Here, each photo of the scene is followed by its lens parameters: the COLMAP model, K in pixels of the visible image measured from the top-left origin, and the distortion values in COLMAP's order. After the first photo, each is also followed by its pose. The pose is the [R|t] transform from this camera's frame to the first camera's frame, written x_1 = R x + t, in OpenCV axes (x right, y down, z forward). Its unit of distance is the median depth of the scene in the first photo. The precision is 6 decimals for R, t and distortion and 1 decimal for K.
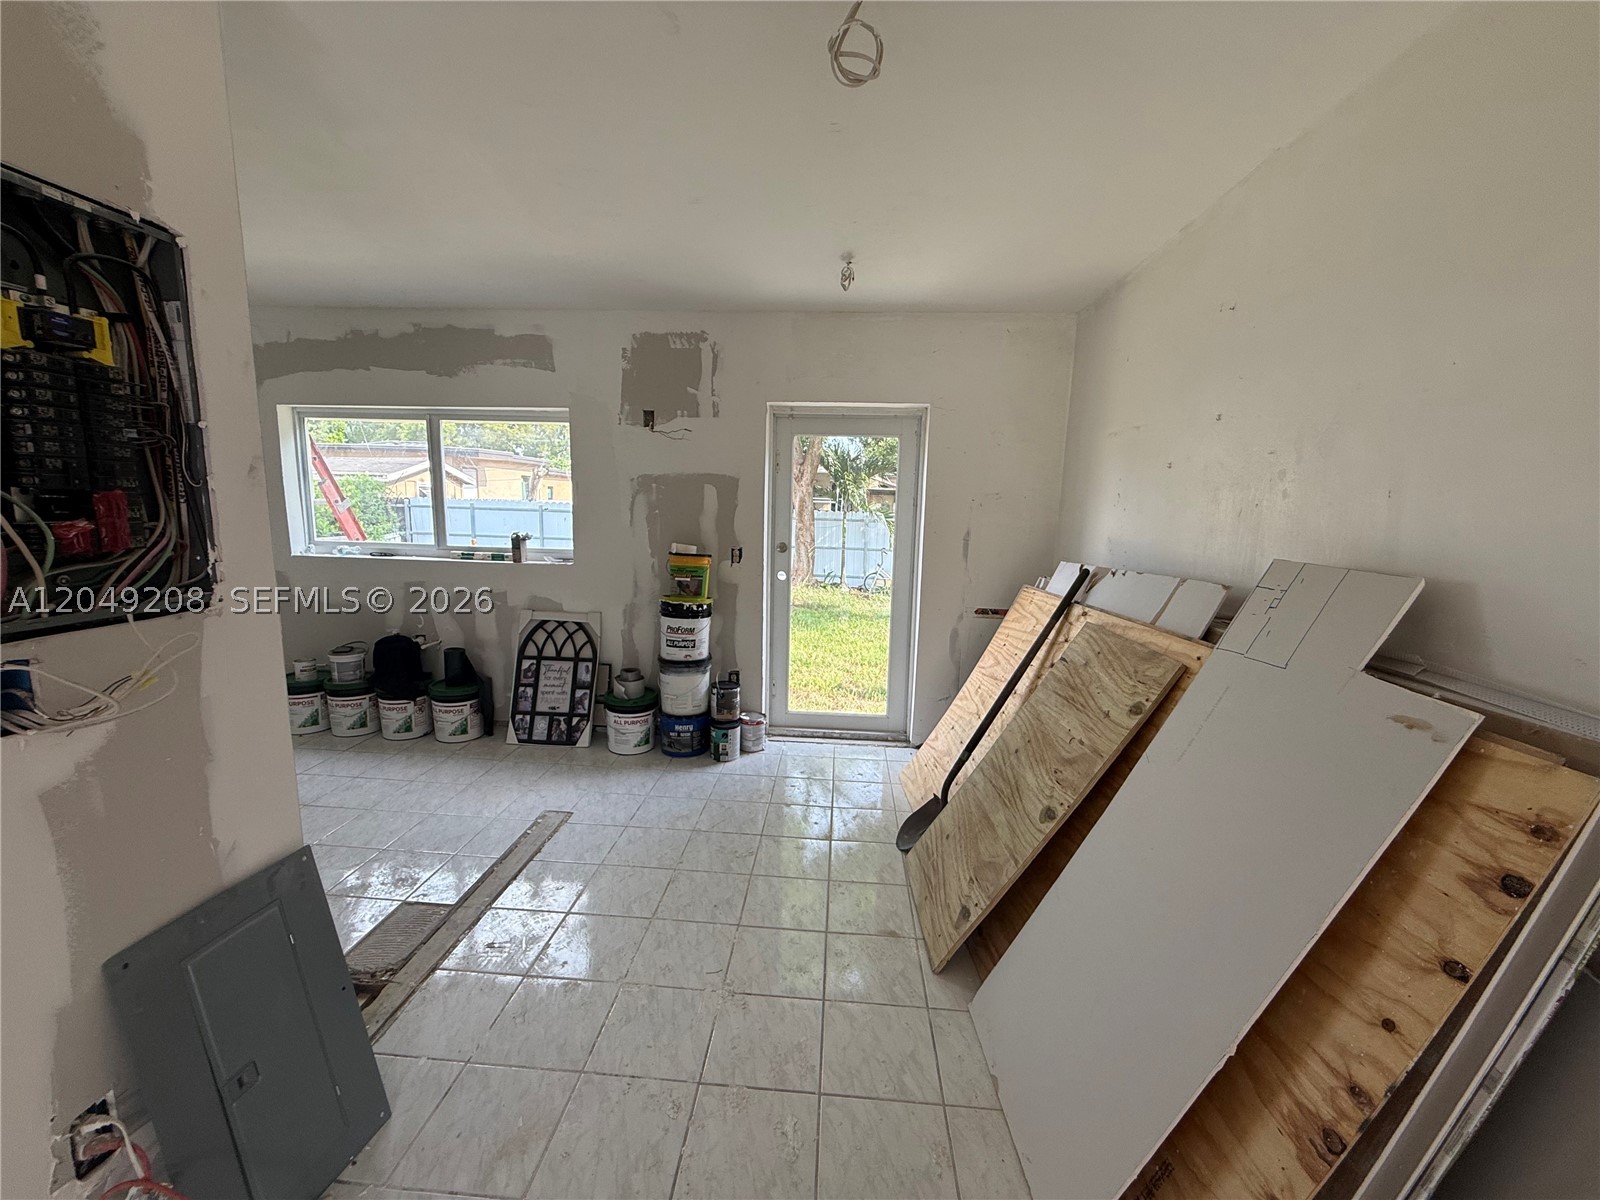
lens RADIAL K [[638.8, 0, 795.9], [0, 638.8, 602.5], [0, 0, 1]] dist [-0.001247, 0.000321]
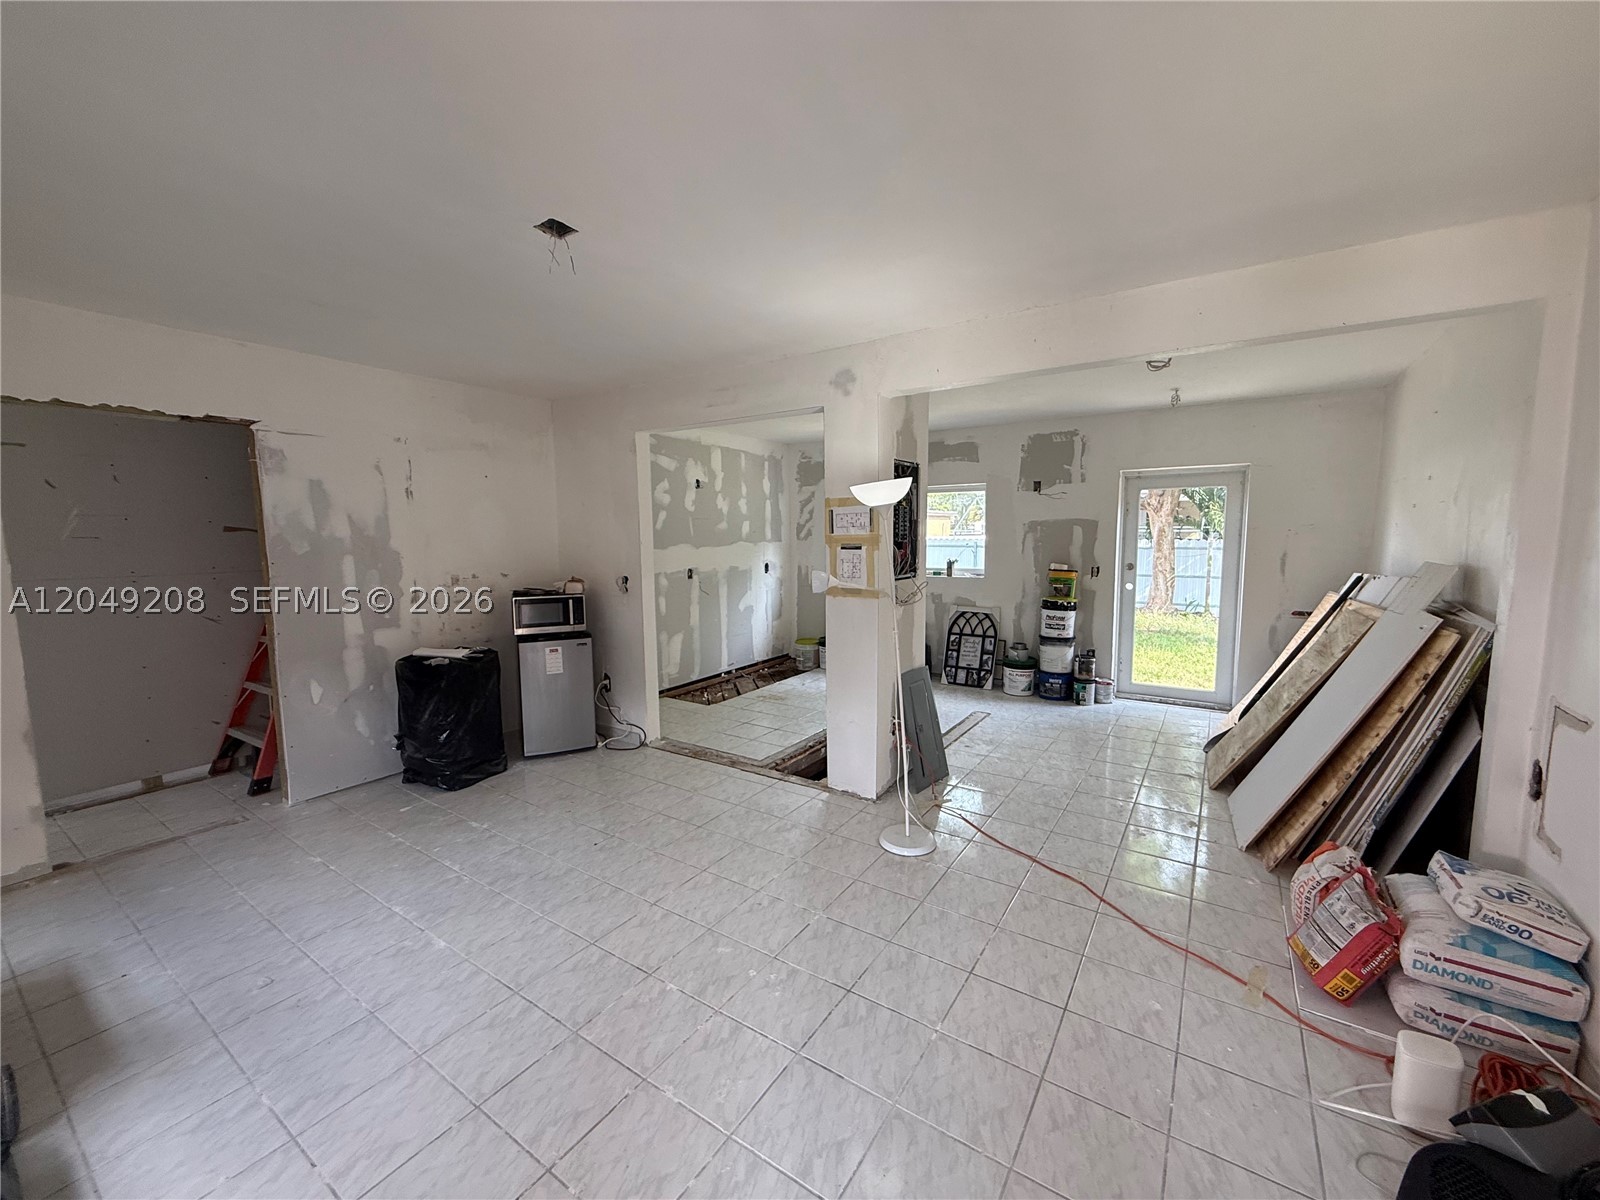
lens RADIAL K [[638.8, 0, 794.7], [0, 638.8, 602.2], [0, 0, 1]] dist [-0.001247, 0.000321]
pose [[0.867516, 0.021379, -0.496950, 0.043471], [-0.047435, 0.998078, -0.039868, 0.093870], [0.495143, 0.058158, 0.866863, -0.666145]]
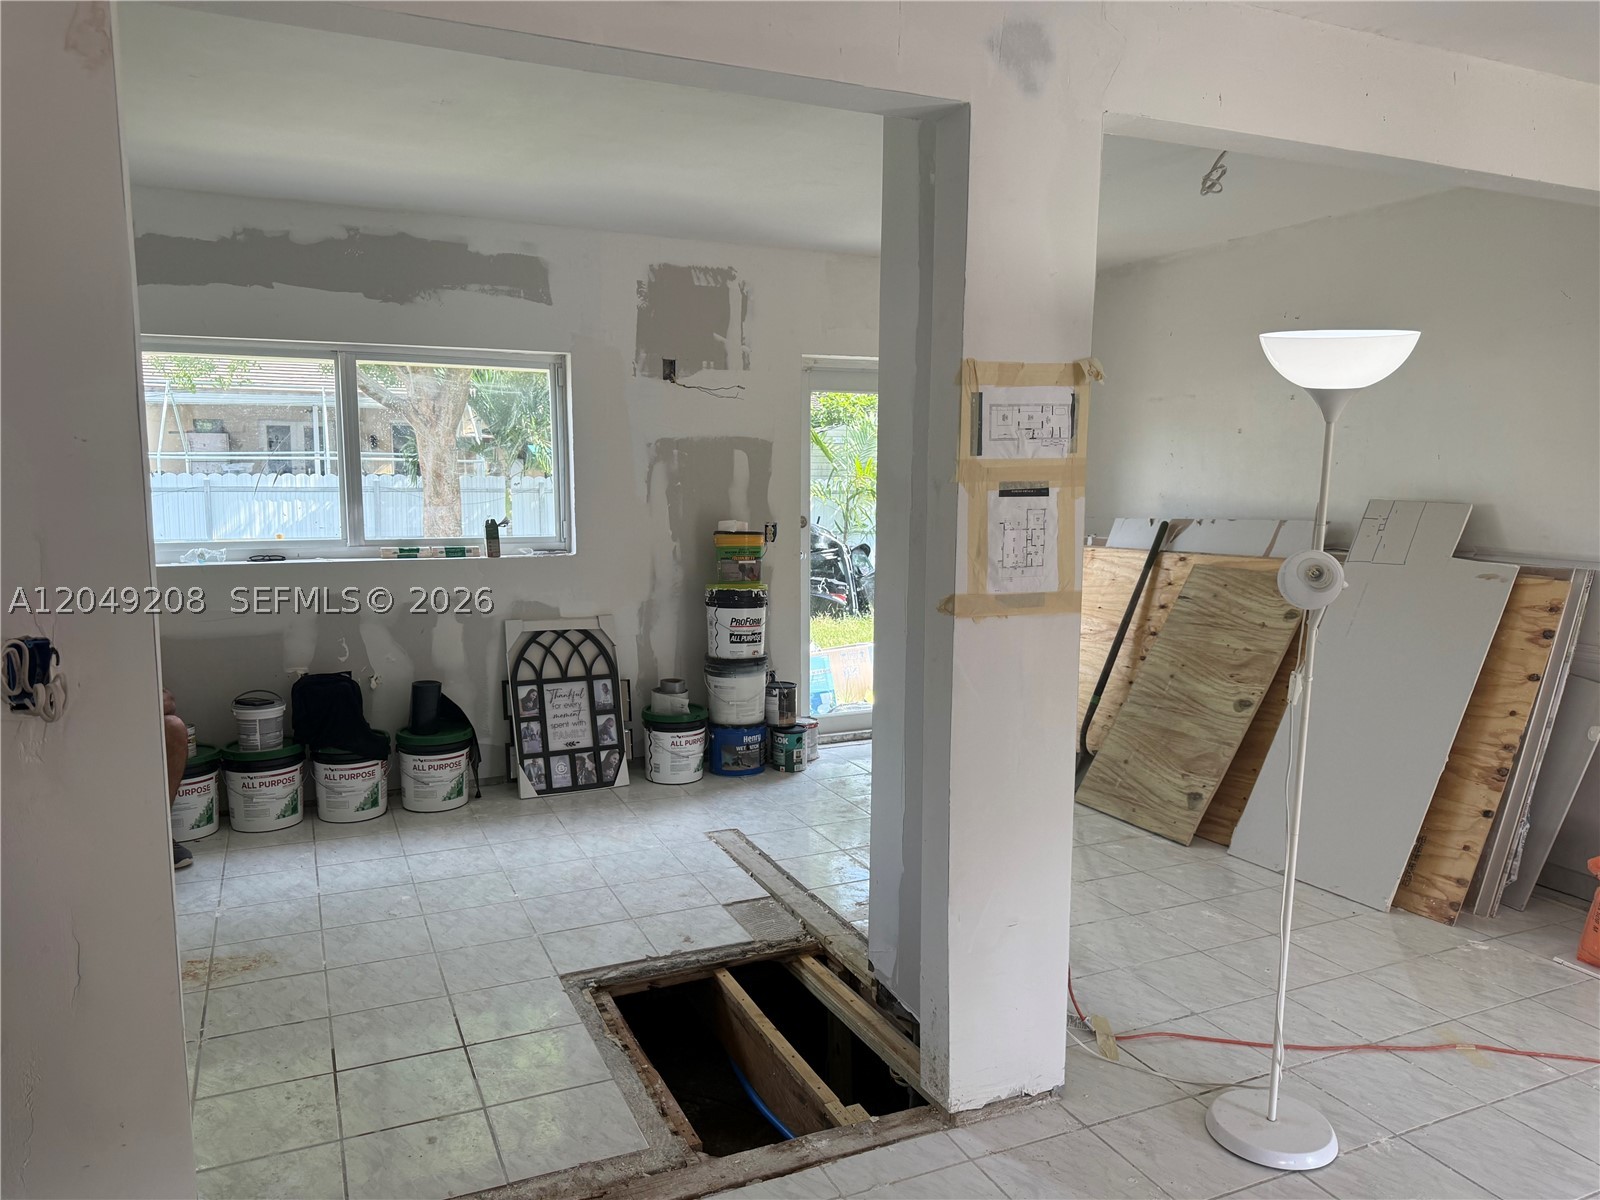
lens RADIAL K [[1124.1, 0, 806.9], [0, 1124.1, 605.0], [0, 0, 1]] dist [0.104540, -0.138675]
pose [[0.874399, -0.079832, 0.478596, -0.786720], [0.091074, 0.995844, -0.000283, 0.027230], [-0.476584, 0.043835, 0.878035, -0.332399]]
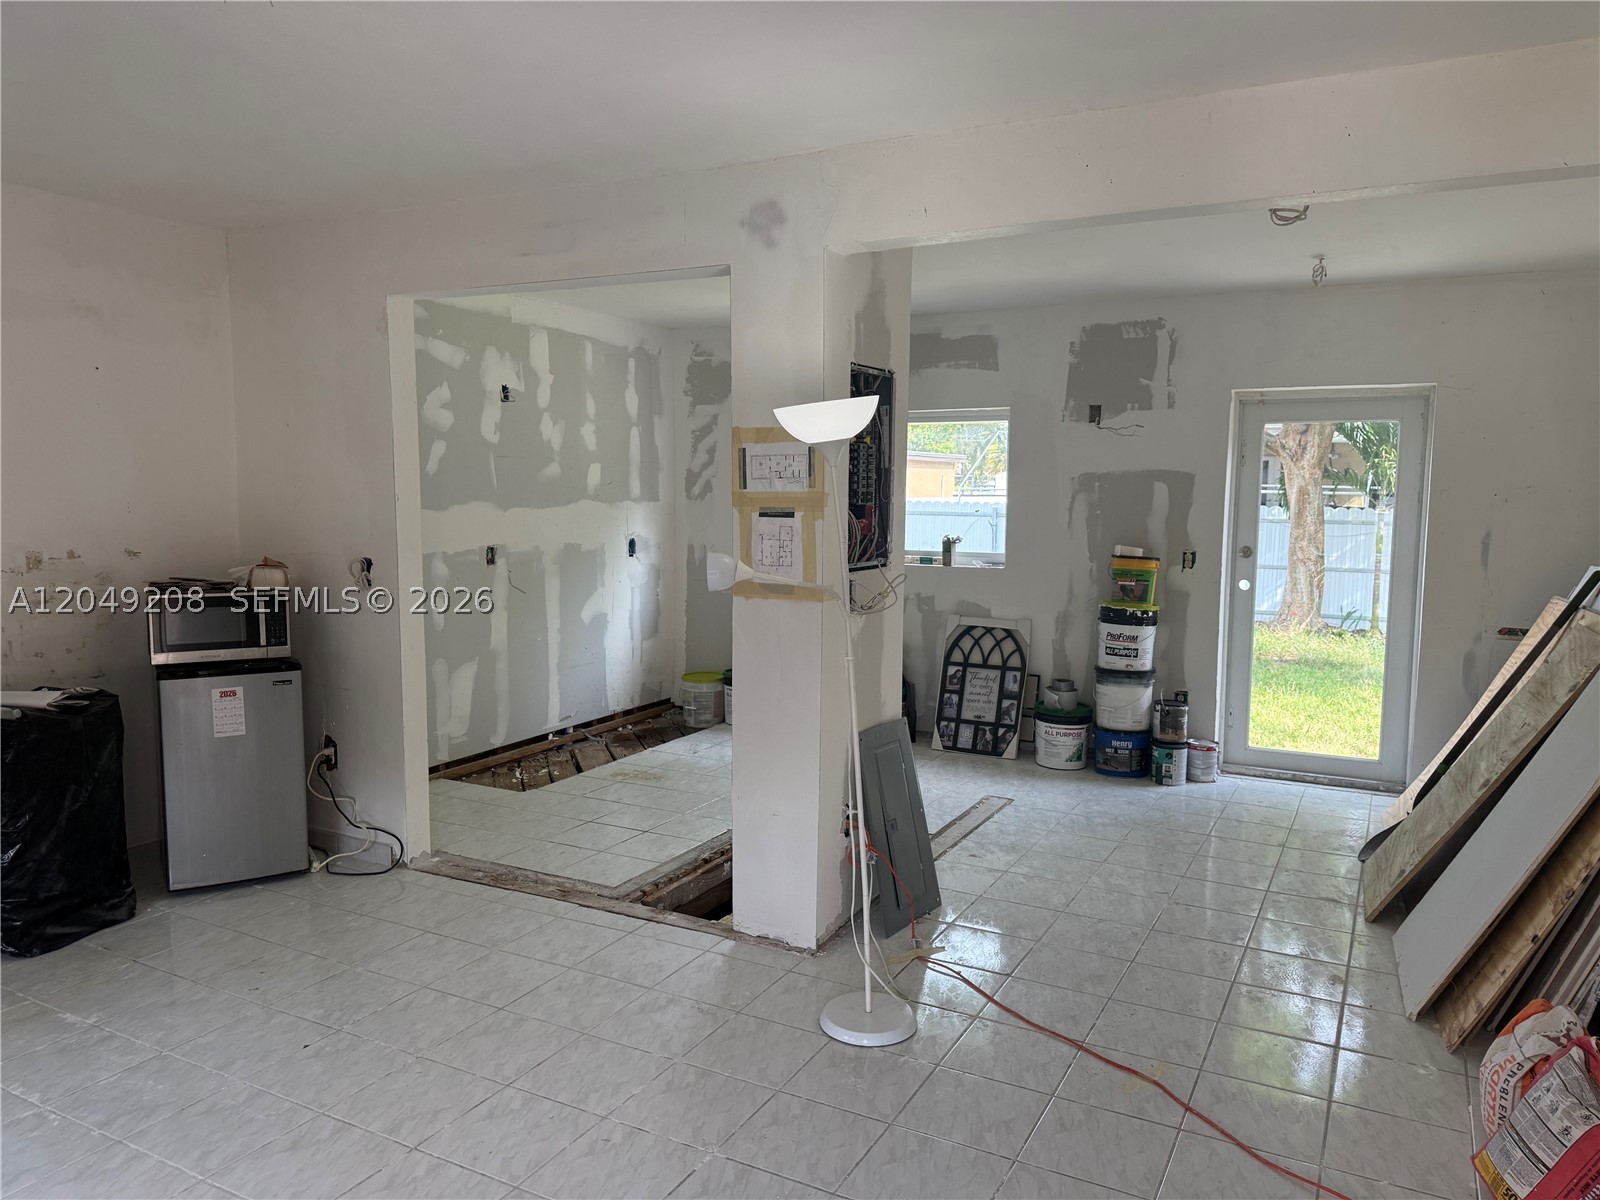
lens RADIAL K [[1124.1, 0, 803.8], [0, 1124.1, 608.9], [0, 0, 1]] dist [0.104540, -0.138675]
pose [[0.915093, 0.027676, -0.402291, 0.057233], [-0.050034, 0.997725, -0.045174, 0.095625], [0.400126, 0.061467, 0.914396, -0.679148]]
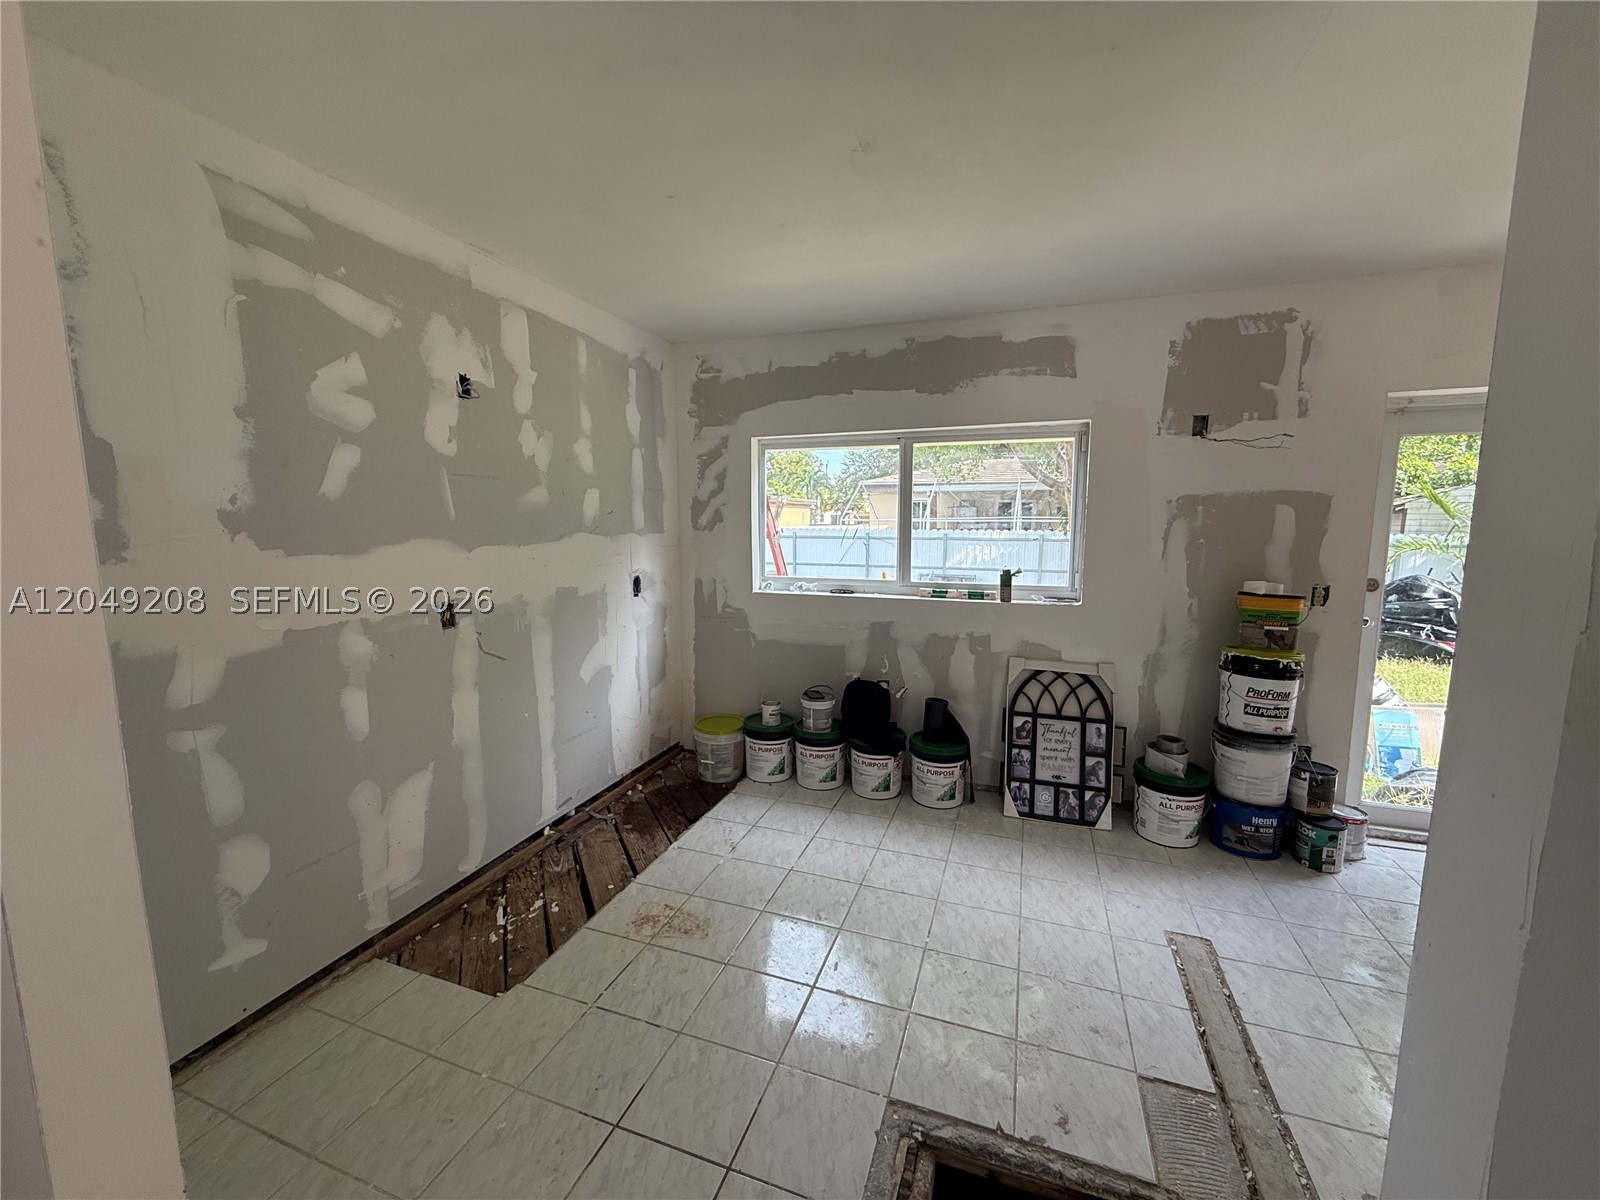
lens RADIAL K [[638.8, 0, 794.5], [0, 638.8, 600.7], [0, 0, 1]] dist [-0.001247, 0.000321]
pose [[0.961848, 0.008527, -0.273452, -0.497671], [-0.018383, 0.999270, -0.033503, -0.031630], [0.272966, 0.037252, 0.961302, 0.098299]]
